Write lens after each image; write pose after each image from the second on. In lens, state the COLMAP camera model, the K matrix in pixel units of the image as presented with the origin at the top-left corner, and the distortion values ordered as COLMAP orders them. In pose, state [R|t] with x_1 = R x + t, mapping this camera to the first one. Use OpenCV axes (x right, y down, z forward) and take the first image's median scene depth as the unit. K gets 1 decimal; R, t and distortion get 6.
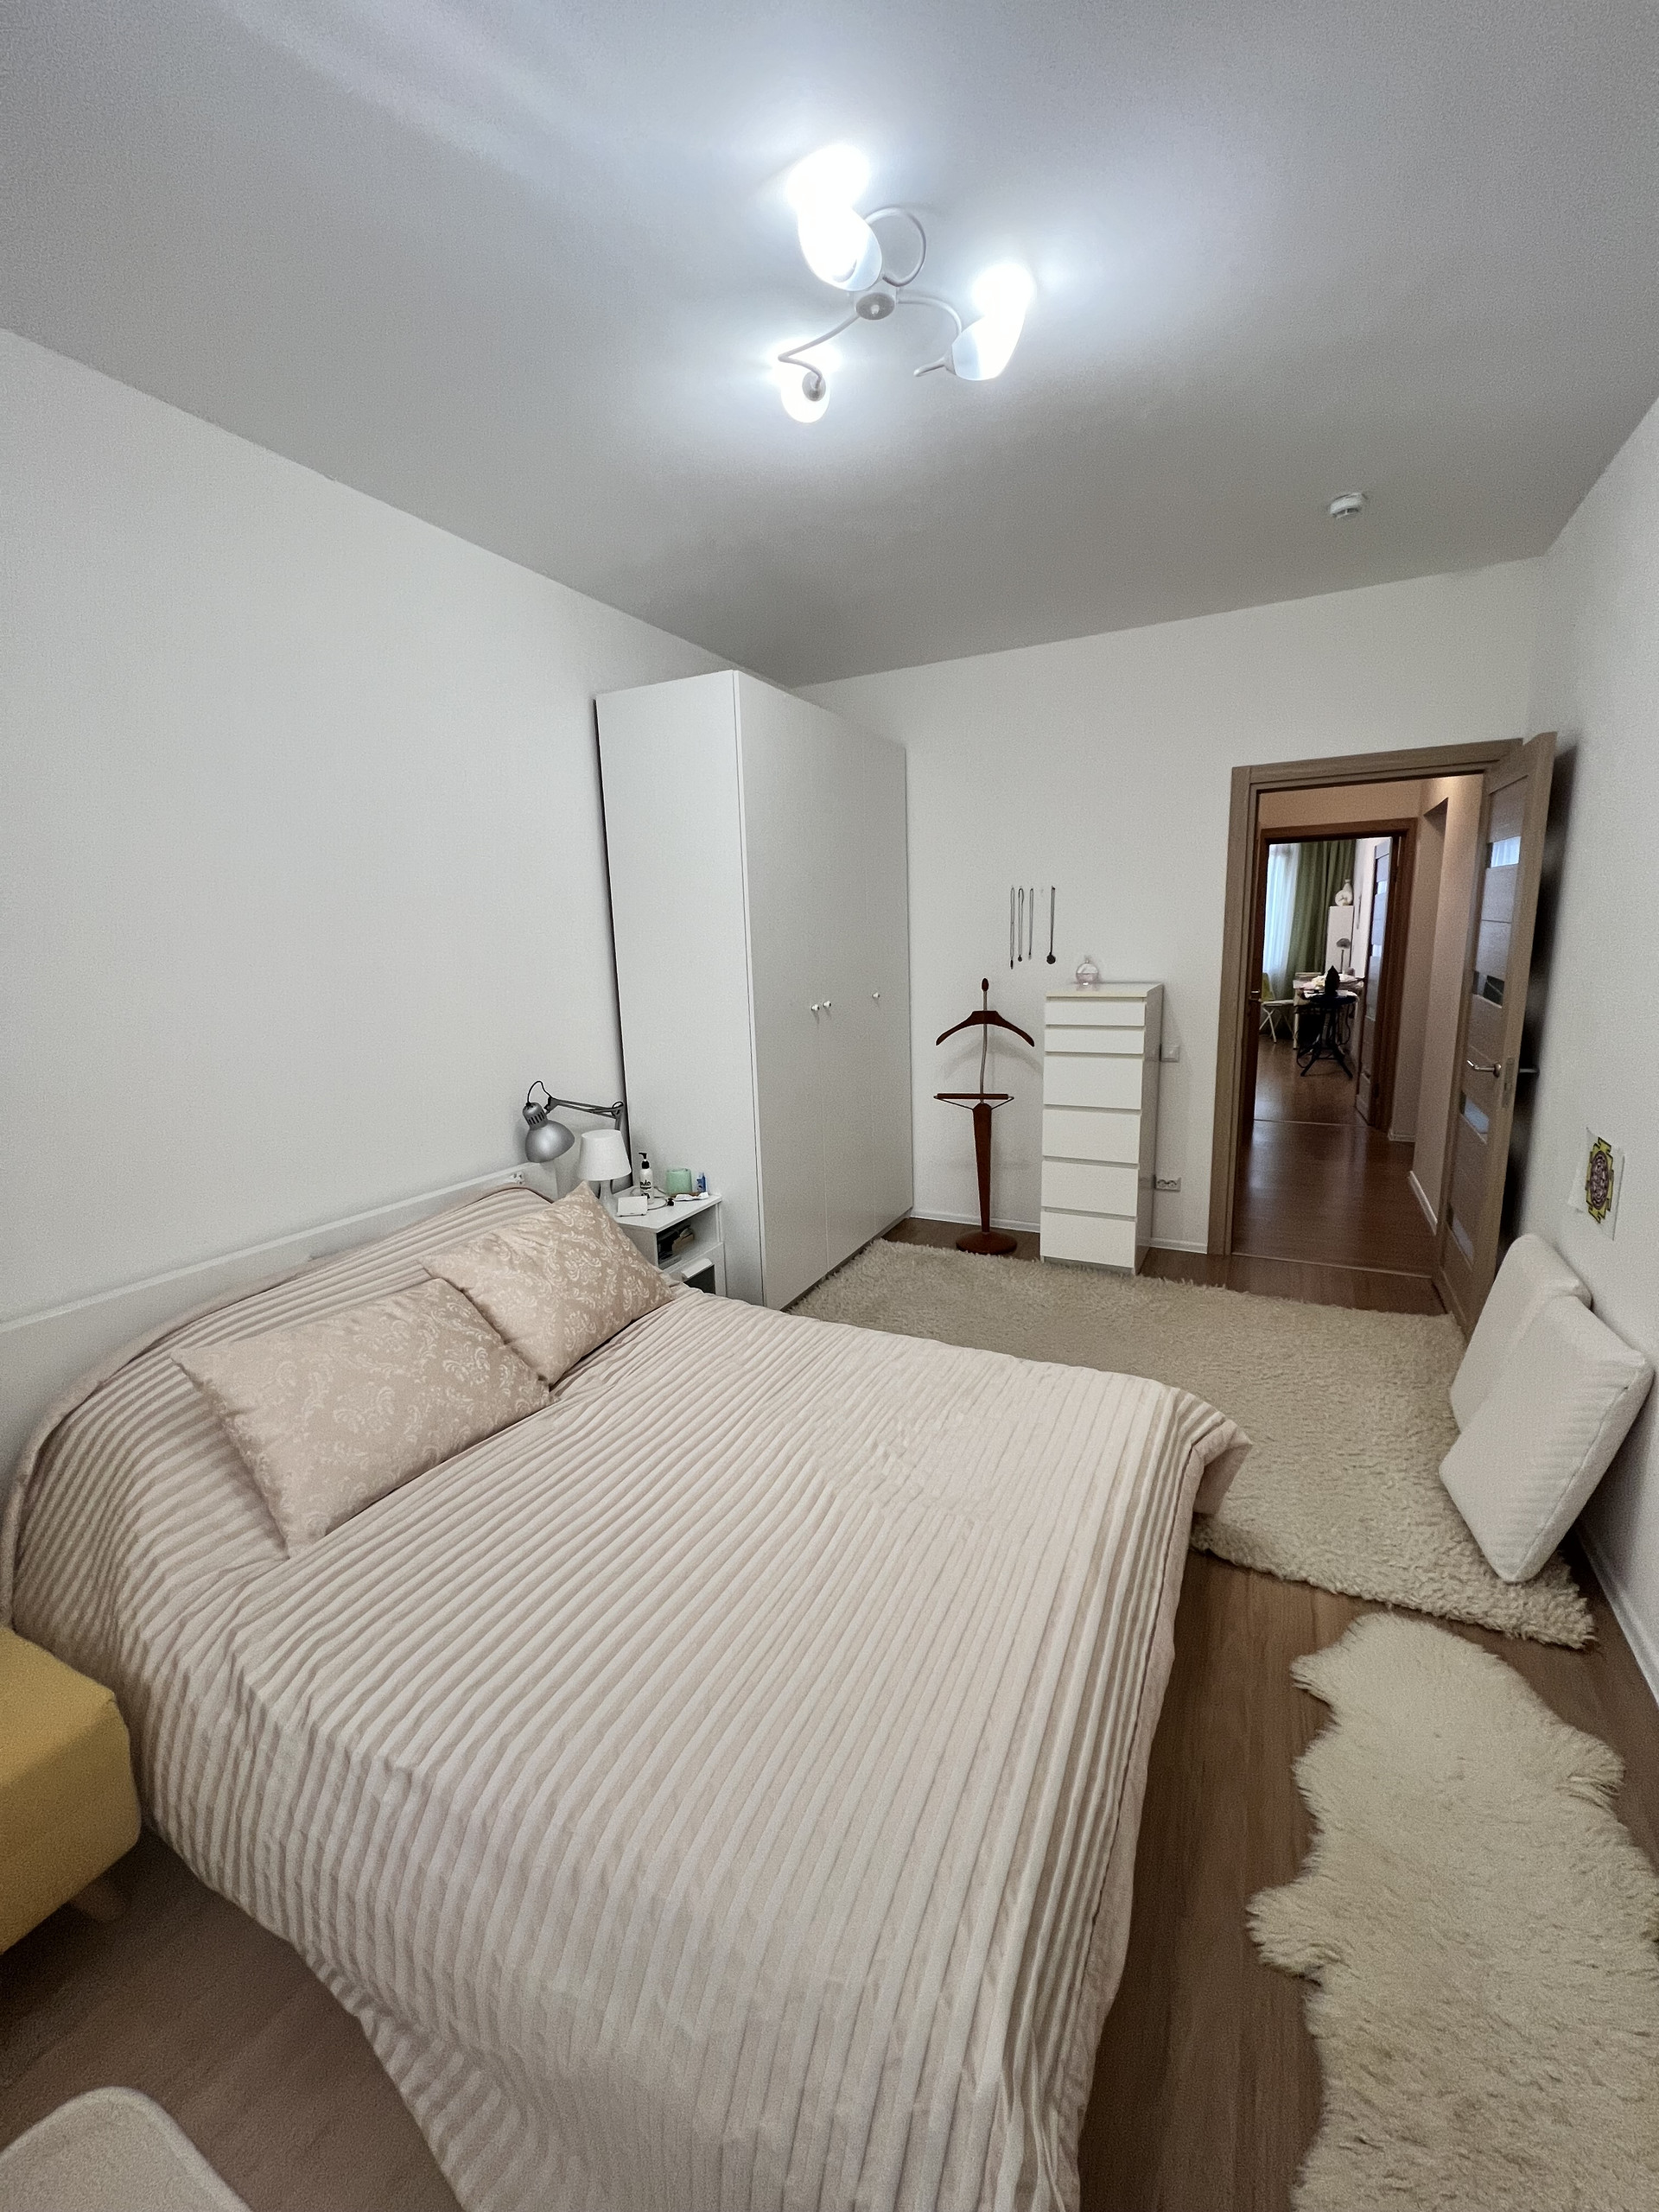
lens RADIAL K [[890.9, 0, 832.2], [0, 890.9, 1105.4], [0, 0, 1]] dist [0.001031, 0.000657]
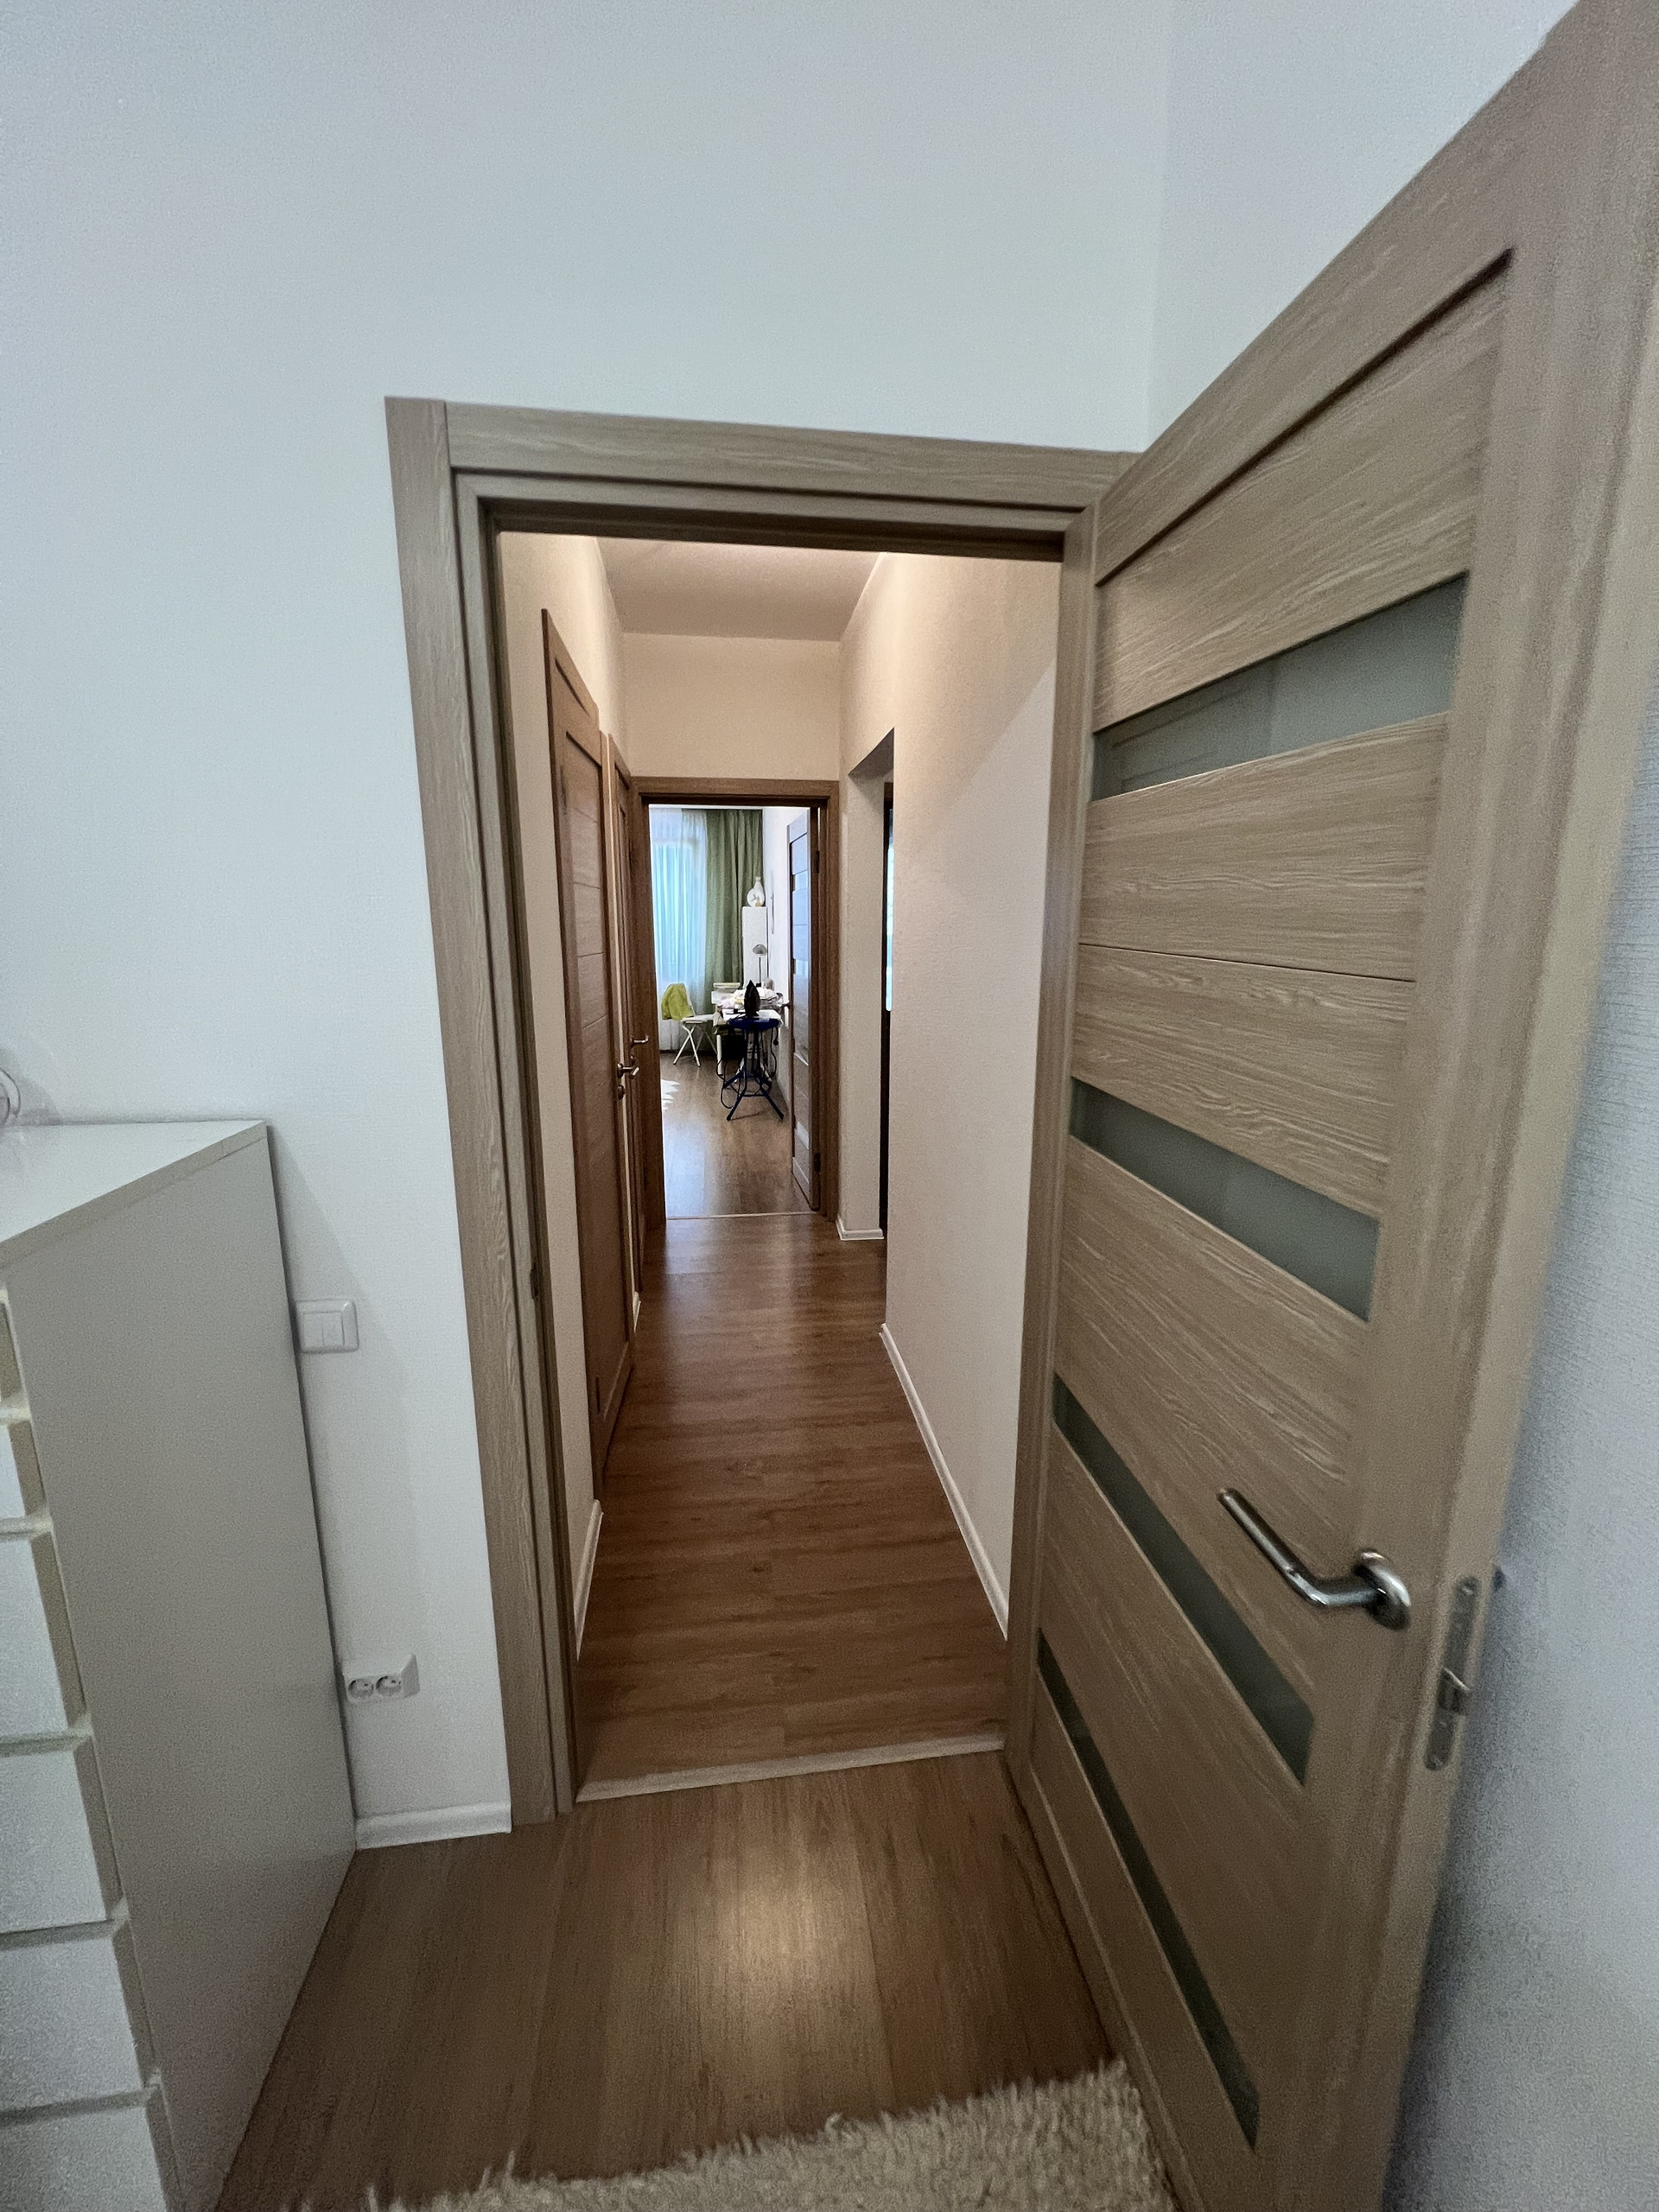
lens RADIAL K [[890.9, 0, 832.4], [0, 890.9, 1104.6], [0, 0, 1]] dist [0.001031, 0.000657]
pose [[0.828053, -0.084377, 0.554264, 0.155486], [0.081848, 0.996212, 0.029377, -0.057917], [-0.554643, 0.021040, 0.831822, 0.271940]]
